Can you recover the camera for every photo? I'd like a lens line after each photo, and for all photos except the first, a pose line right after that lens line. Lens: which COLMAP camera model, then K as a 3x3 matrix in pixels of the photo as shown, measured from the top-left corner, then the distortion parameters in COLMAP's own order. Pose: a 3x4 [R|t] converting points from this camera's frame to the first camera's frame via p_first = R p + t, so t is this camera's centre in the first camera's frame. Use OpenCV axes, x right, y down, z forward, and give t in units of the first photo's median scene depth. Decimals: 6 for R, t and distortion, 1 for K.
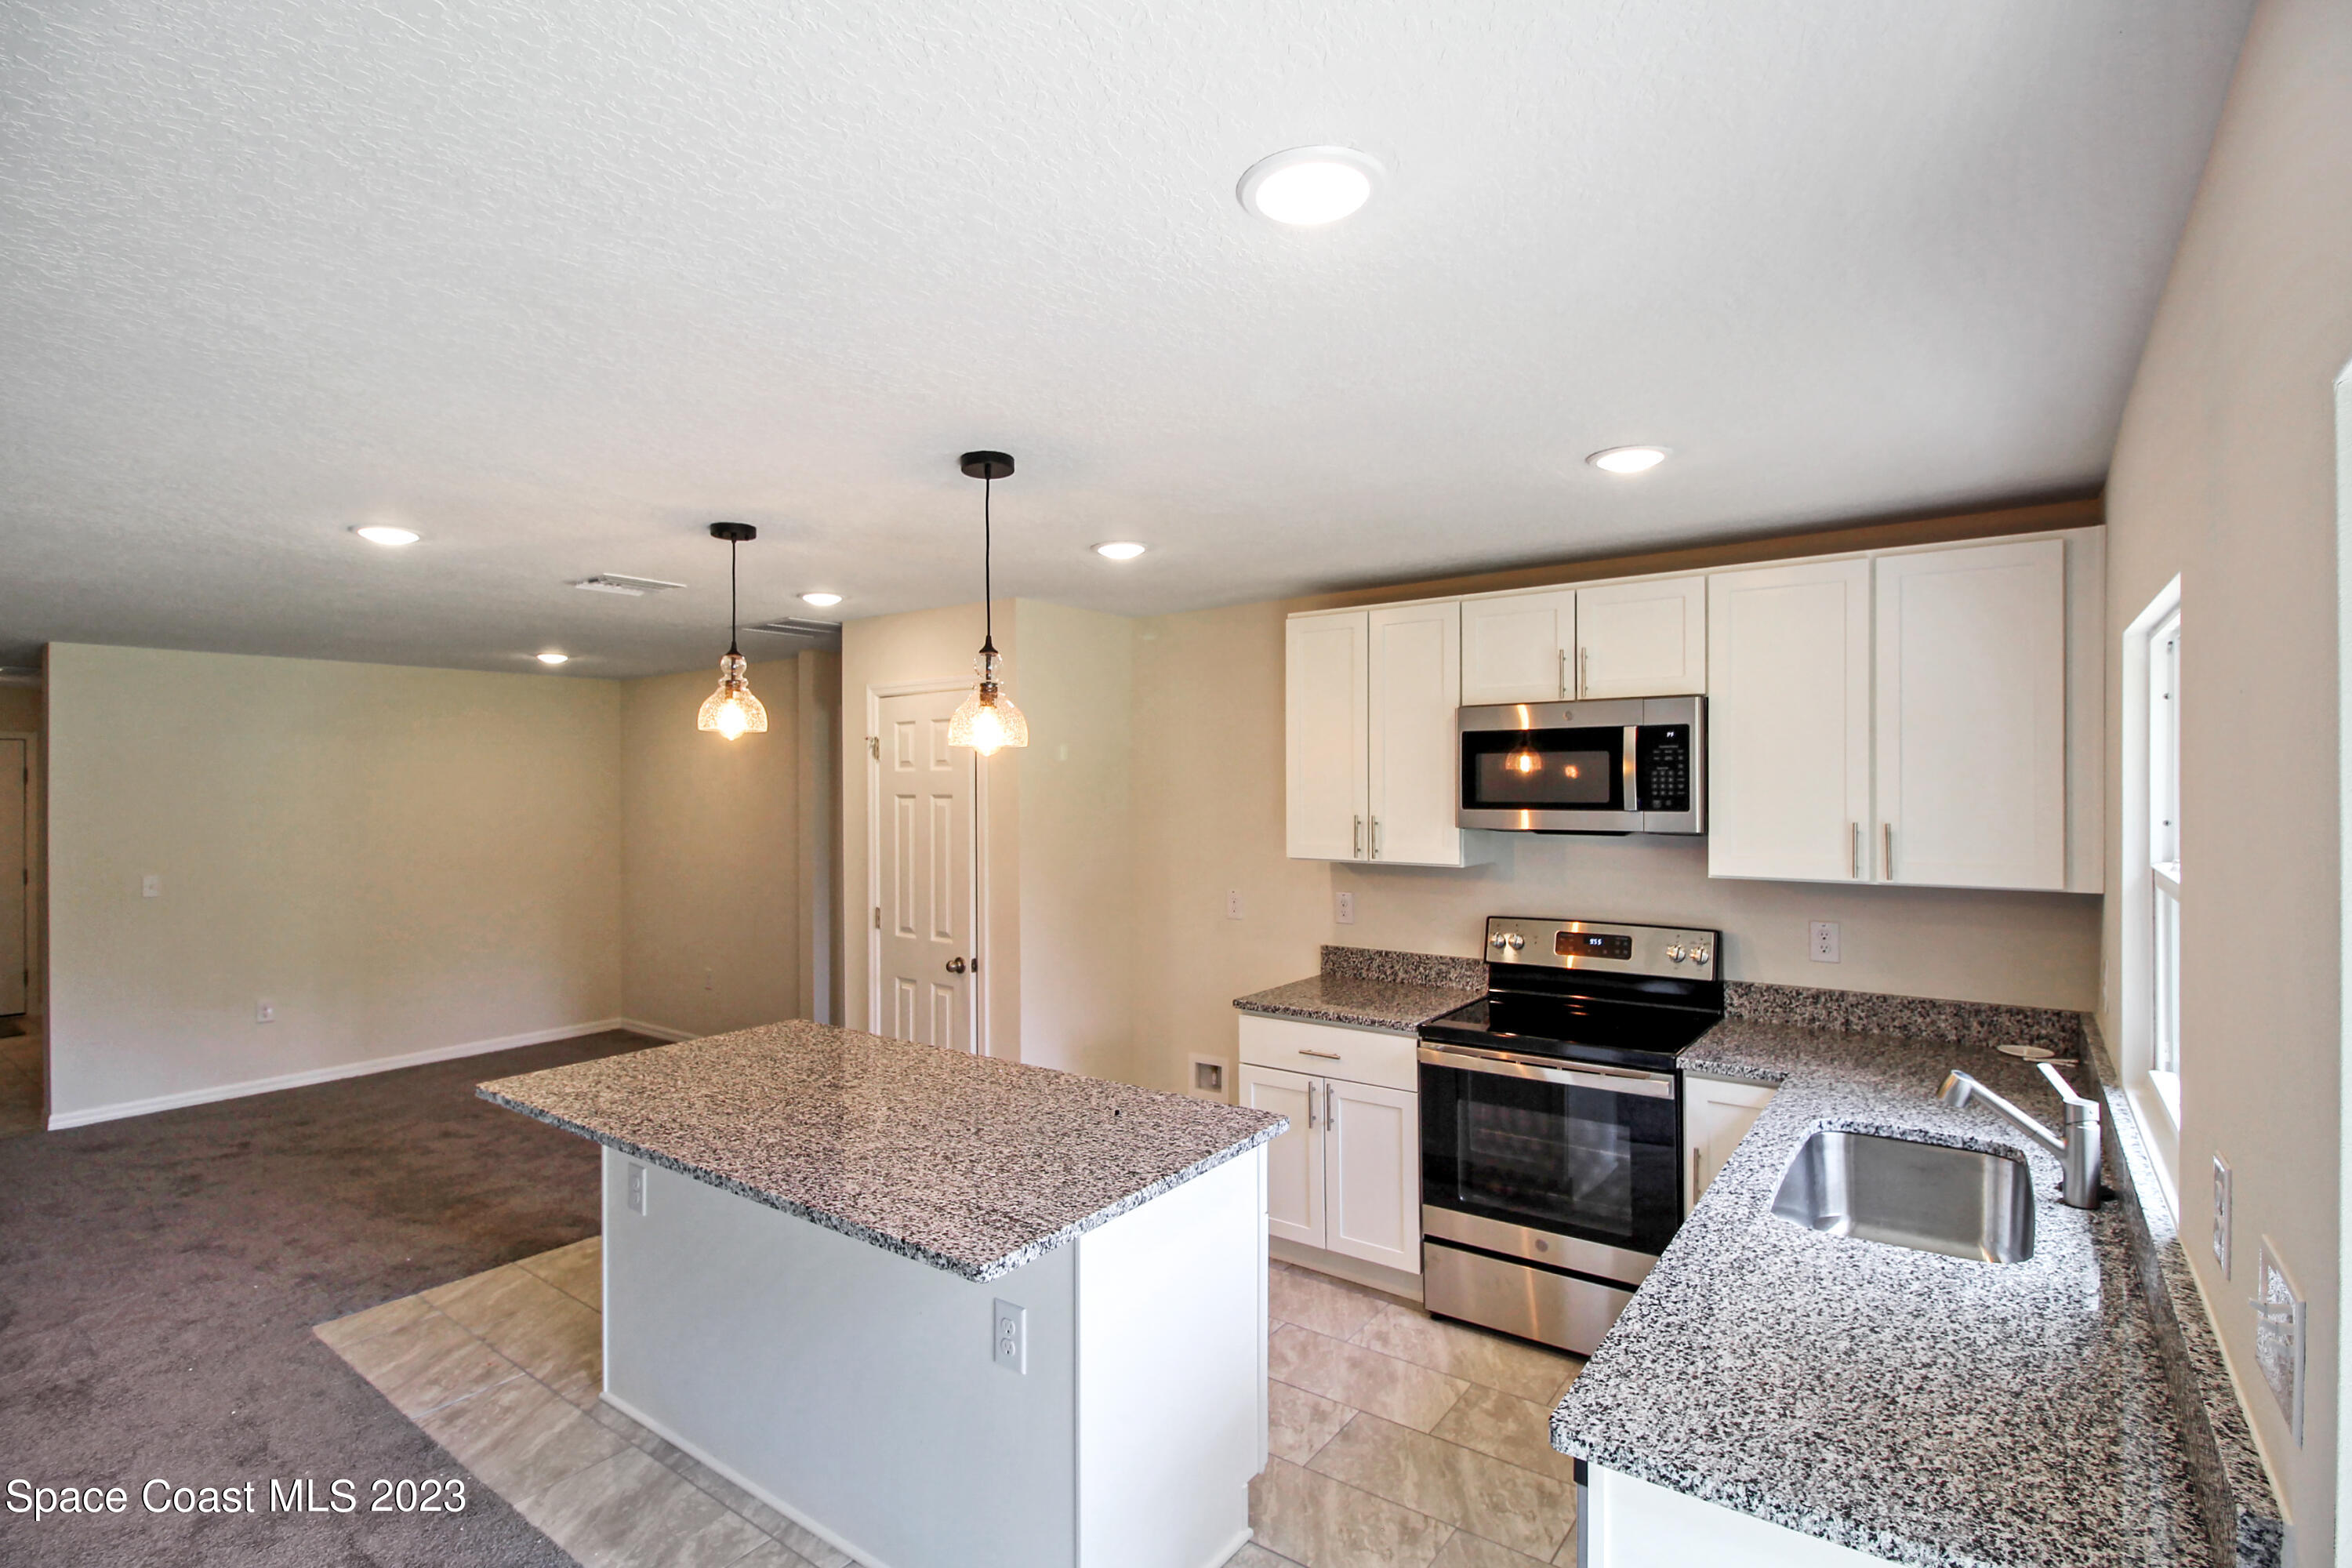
lens RADIAL K [[1108.2, 0, 1175.3], [0, 1108.2, 733.6], [0, 0, 1]] dist [0.001607, 0.000112]
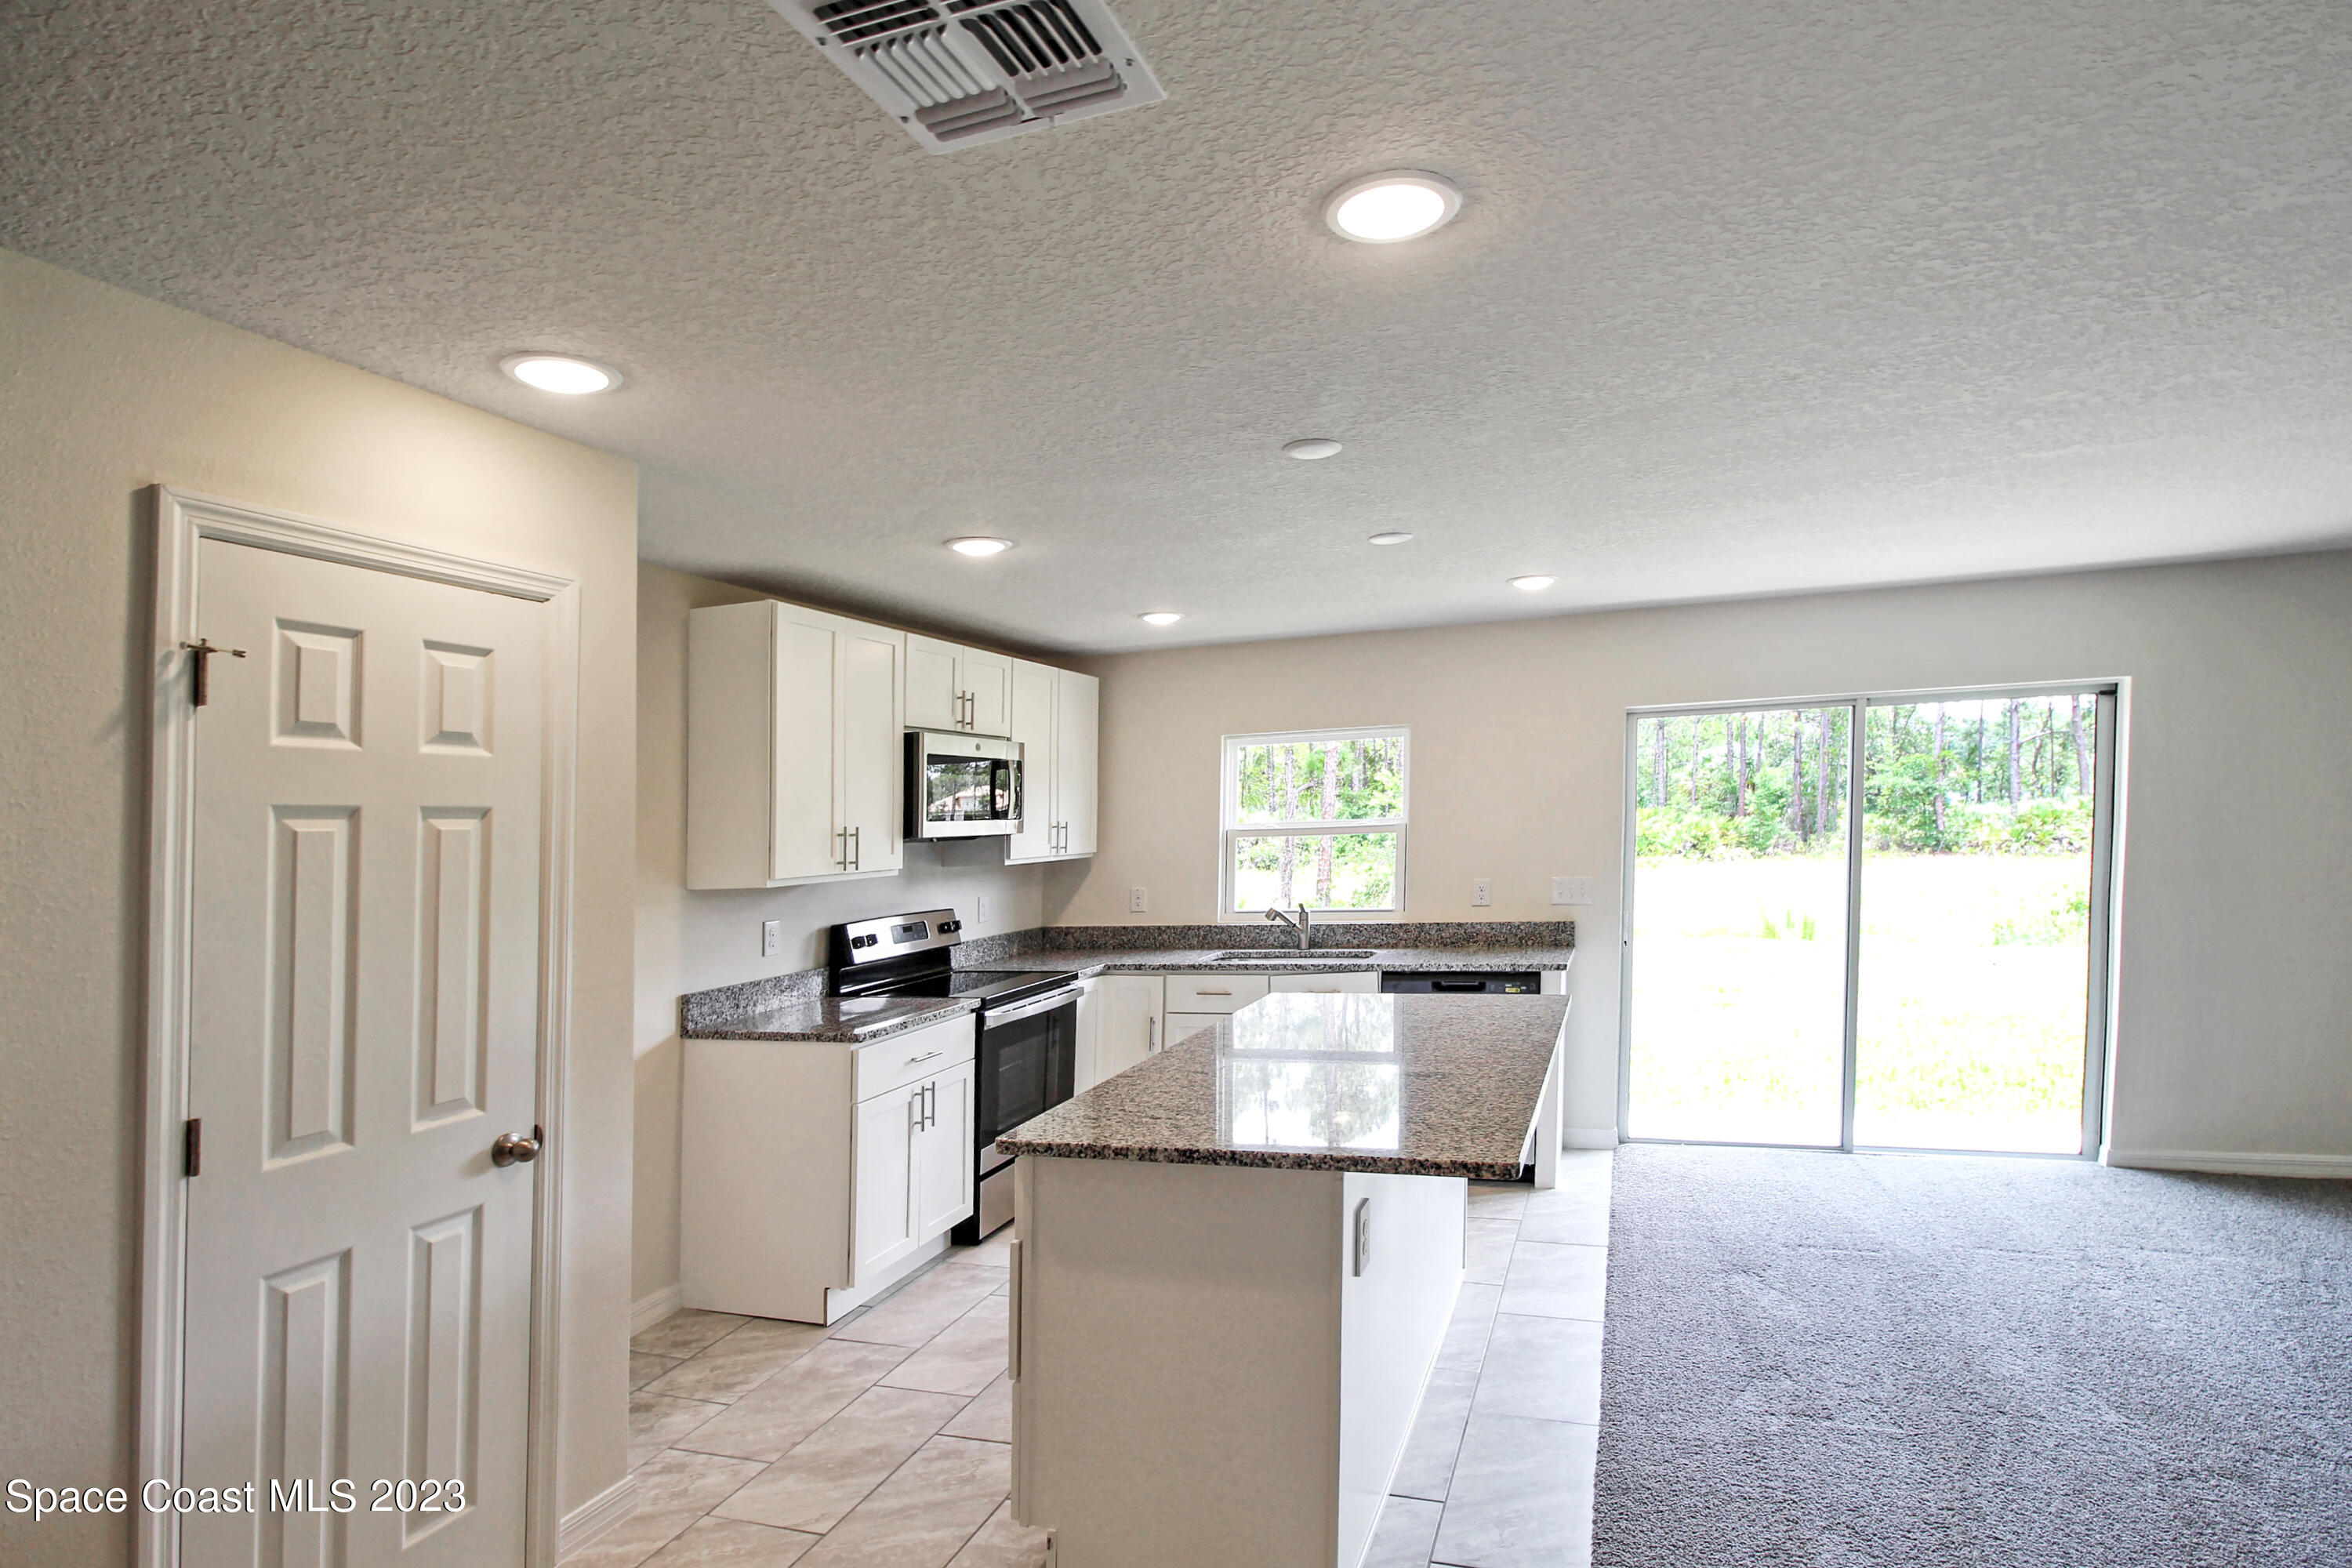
lens RADIAL K [[1194.6, 0, 1168.8], [0, 1194.6, 818.9], [0, 0, 1]] dist [-0.001165, -0.000317]
pose [[-0.294909, 0.012181, 0.955448, -0.974717], [-0.025201, 0.999472, -0.020520, 0.081758], [-0.955193, -0.030130, -0.294446, 1.097215]]
